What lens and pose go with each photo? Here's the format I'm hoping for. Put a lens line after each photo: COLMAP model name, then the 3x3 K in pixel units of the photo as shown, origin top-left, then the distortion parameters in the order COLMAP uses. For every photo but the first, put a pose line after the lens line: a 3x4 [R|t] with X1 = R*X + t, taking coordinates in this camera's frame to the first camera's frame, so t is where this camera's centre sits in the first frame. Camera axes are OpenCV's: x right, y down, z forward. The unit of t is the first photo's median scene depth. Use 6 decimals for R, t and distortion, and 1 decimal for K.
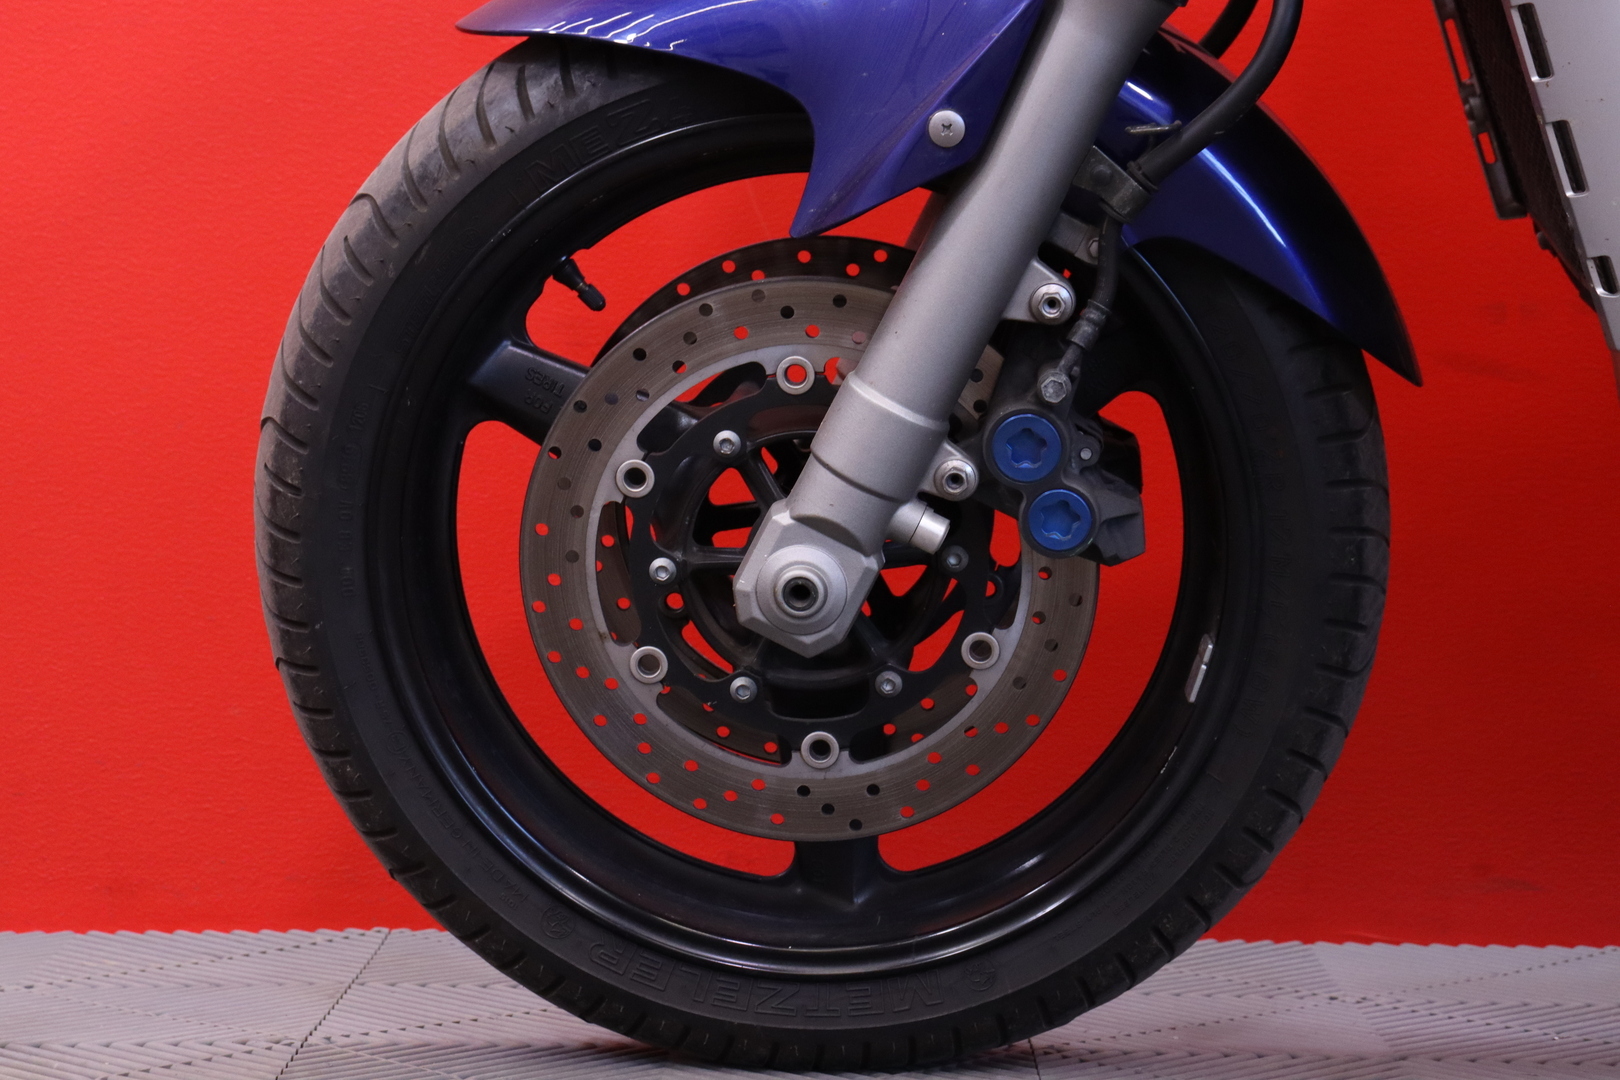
lens RADIAL K [[3831.6, 0, 809.0], [0, 3831.6, 545.6], [0, 0, 1]] dist [0.276440, 0.000000]
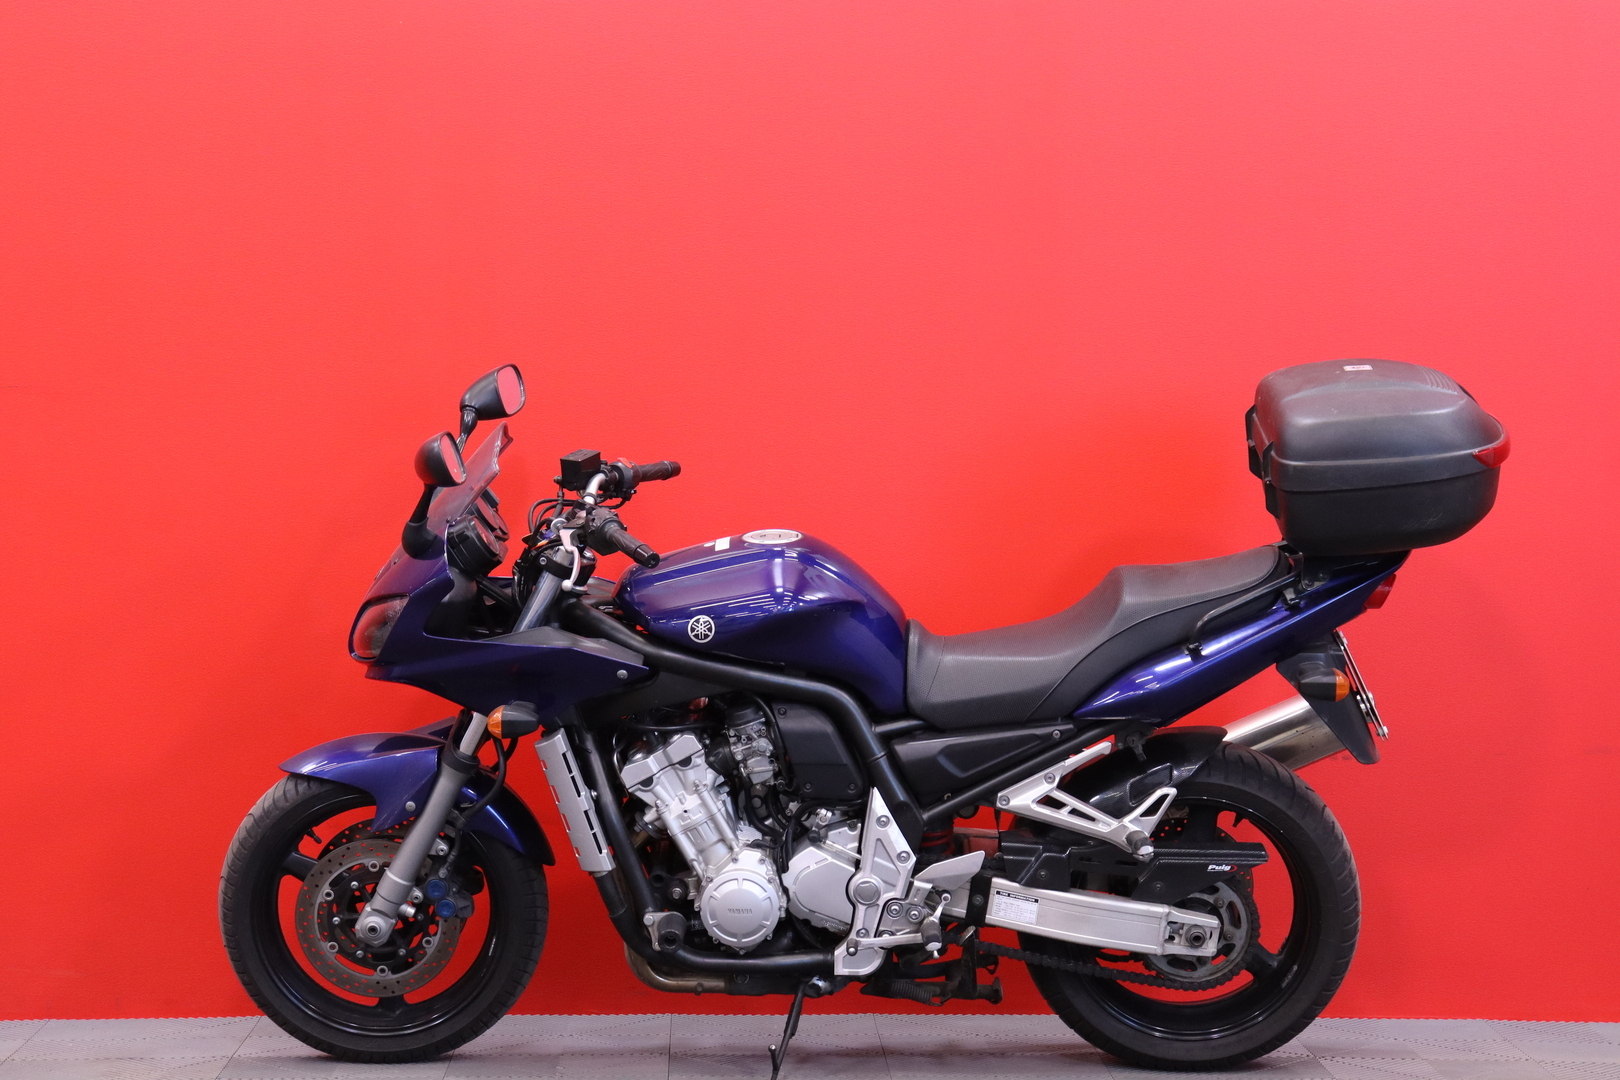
lens RADIAL K [[3540.4, 0, 811.9], [0, 3540.4, 534.4], [0, 0, 1]] dist [0.318330, 0.000000]
pose [[0.999472, -0.002810, 0.032355, 0.290417], [0.002946, 0.999987, -0.004160, -0.330591], [-0.032343, 0.004253, 0.999468, -2.273039]]
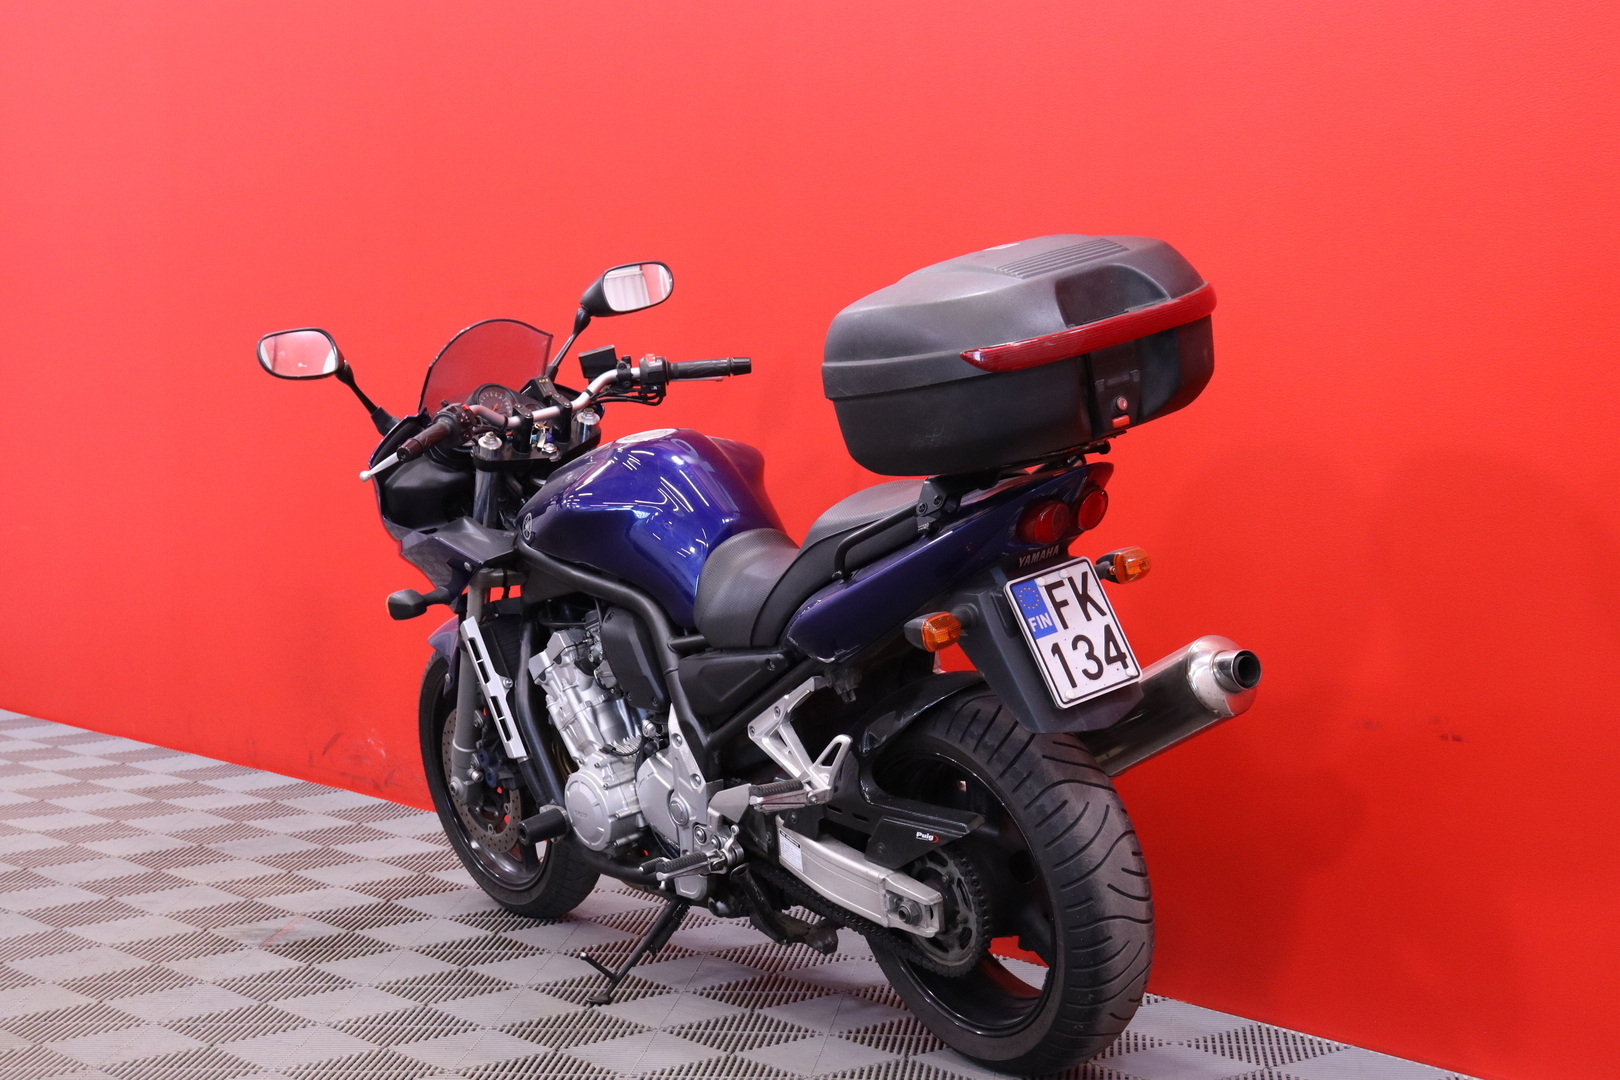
lens RADIAL K [[2936.3, 0, 819.6], [0, 2936.3, 539.4], [0, 0, 1]] dist [0.279516, 0.000000]
pose [[0.624640, 0.051033, -0.779243, 2.452772], [-0.022444, 0.998623, 0.047409, -0.376998], [0.780590, -0.012124, 0.624926, -0.568793]]
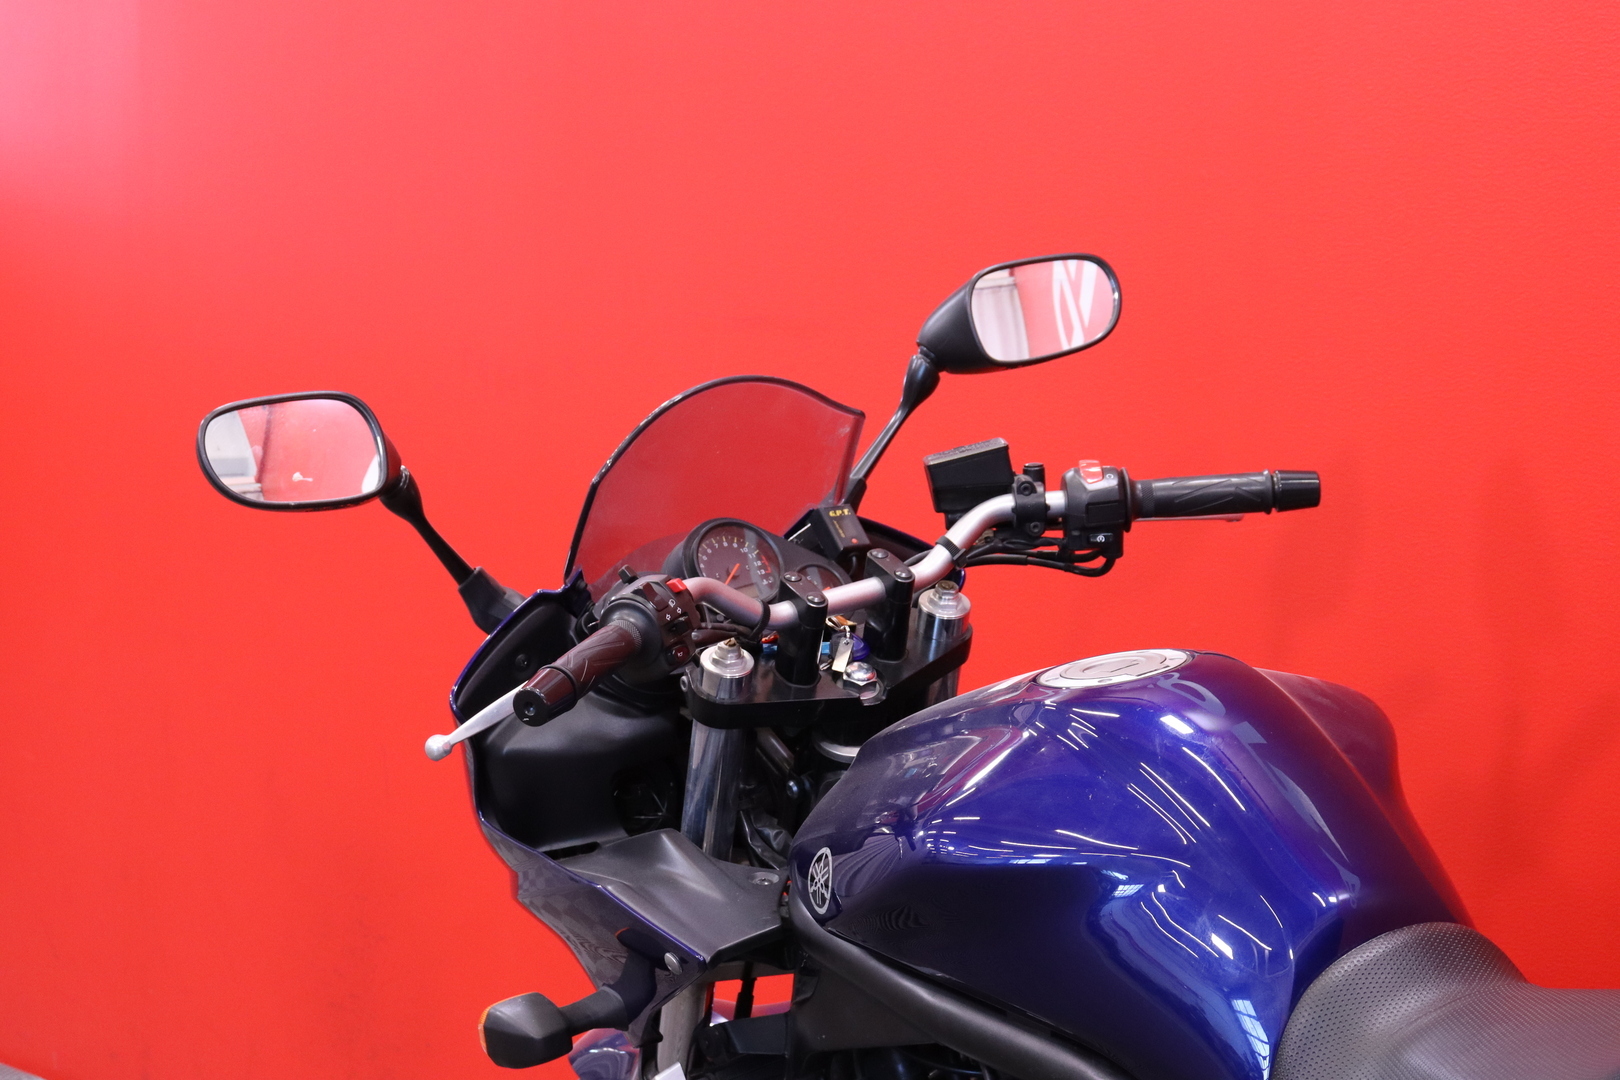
lens RADIAL K [[3430.7, 0, 811.3], [0, 3430.7, 535.4], [0, 0, 1]] dist [0.281235, 0.000000]
pose [[0.578011, 0.045788, -0.814743, 1.295471], [-0.041824, 0.998775, 0.026459, -0.417657], [0.814956, 0.018782, 0.579218, 0.113917]]
